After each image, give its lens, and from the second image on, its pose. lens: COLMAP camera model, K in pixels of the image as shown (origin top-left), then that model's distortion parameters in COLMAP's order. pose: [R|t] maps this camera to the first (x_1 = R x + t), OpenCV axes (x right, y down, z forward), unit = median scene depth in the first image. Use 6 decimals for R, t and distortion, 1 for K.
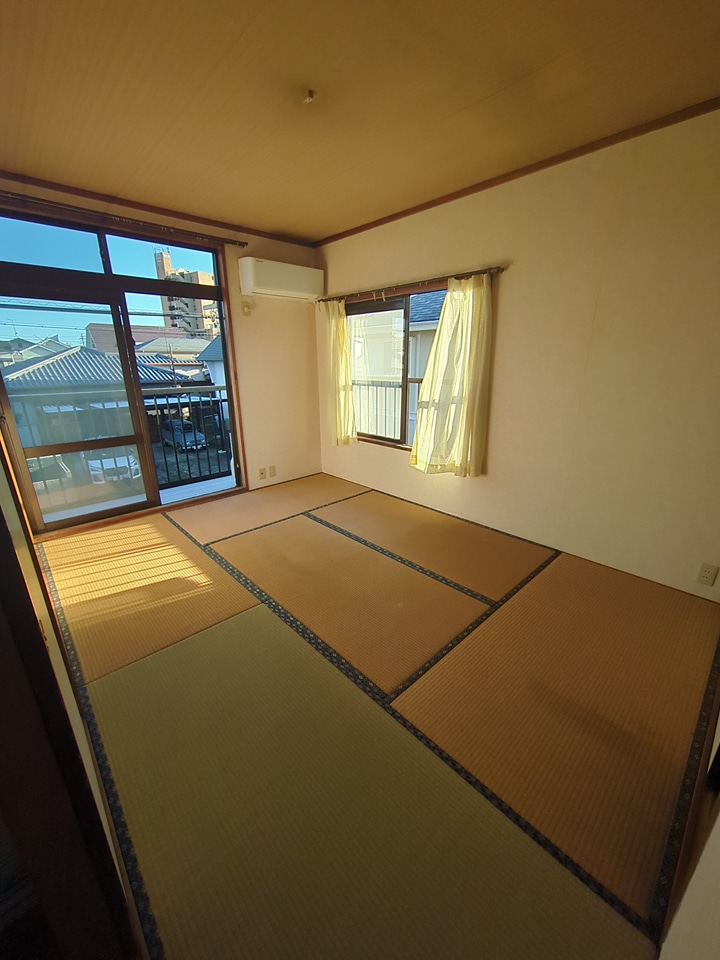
lens RADIAL K [[380.7, 0, 357.6], [0, 380.7, 482.0], [0, 0, 1]] dist [-0.001685, 0.000304]
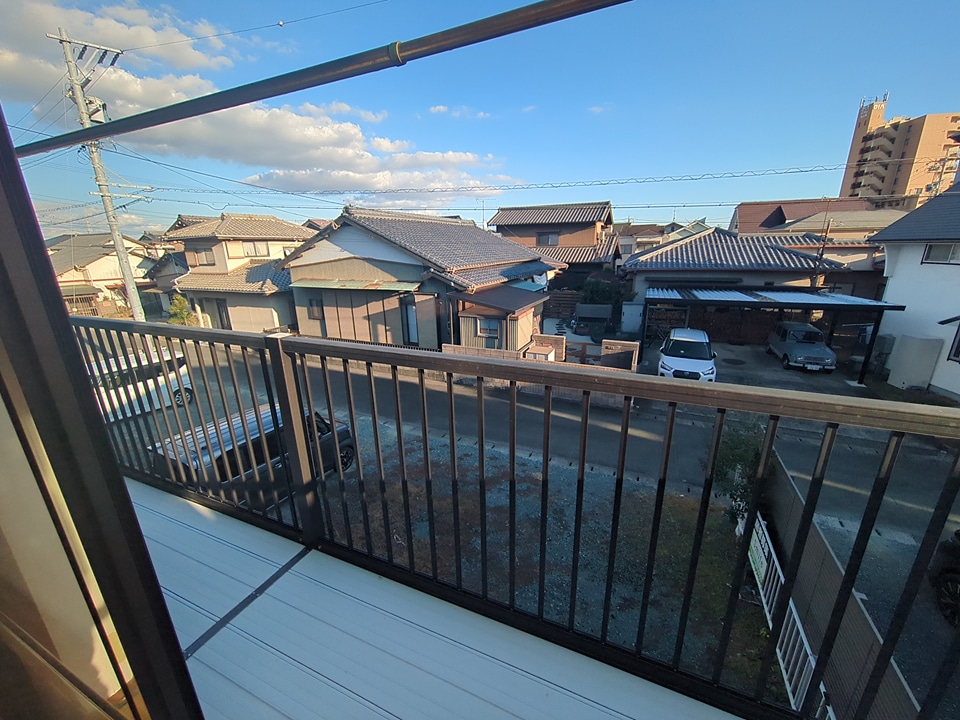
lens RADIAL K [[380.7, 0, 484.3], [0, 380.7, 361.5], [0, 0, 1]] dist [-0.001685, 0.000304]
pose [[0.404681, 0.264437, -0.875389, -0.049687], [-0.267068, 0.949719, 0.163428, -0.043918], [0.874590, 0.167652, 0.454956, 0.129134]]
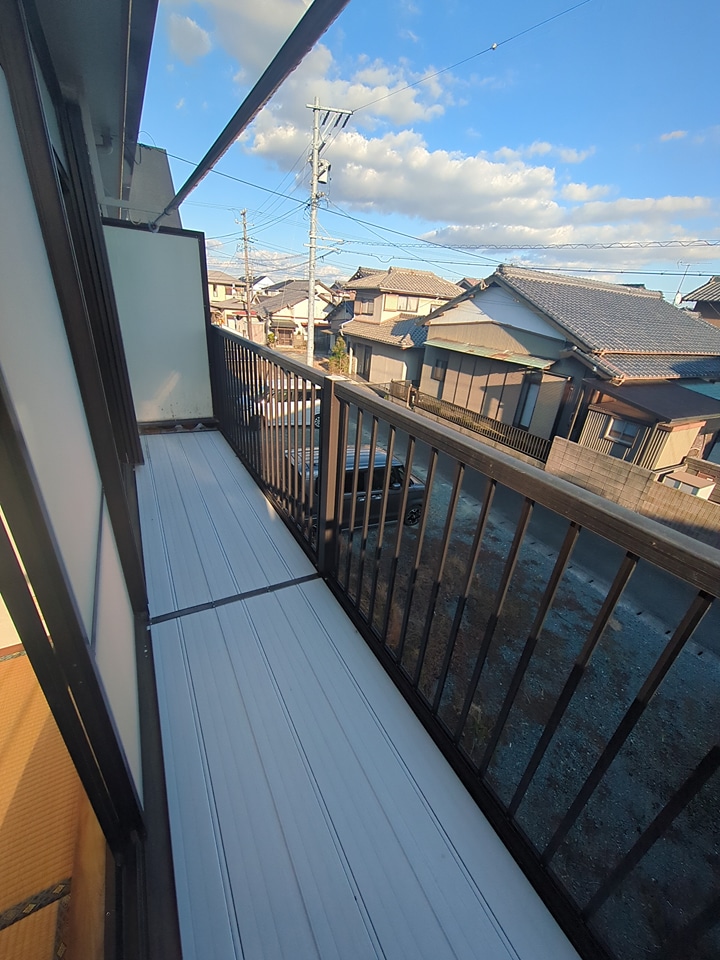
lens RADIAL K [[380.7, 0, 359.9], [0, 380.7, 484.6], [0, 0, 1]] dist [-0.001685, 0.000304]
pose [[-0.229097, 0.411078, -0.882343, -0.055988], [-0.372319, 0.800518, 0.469627, -0.046585], [0.899385, 0.436103, -0.030345, 0.141619]]
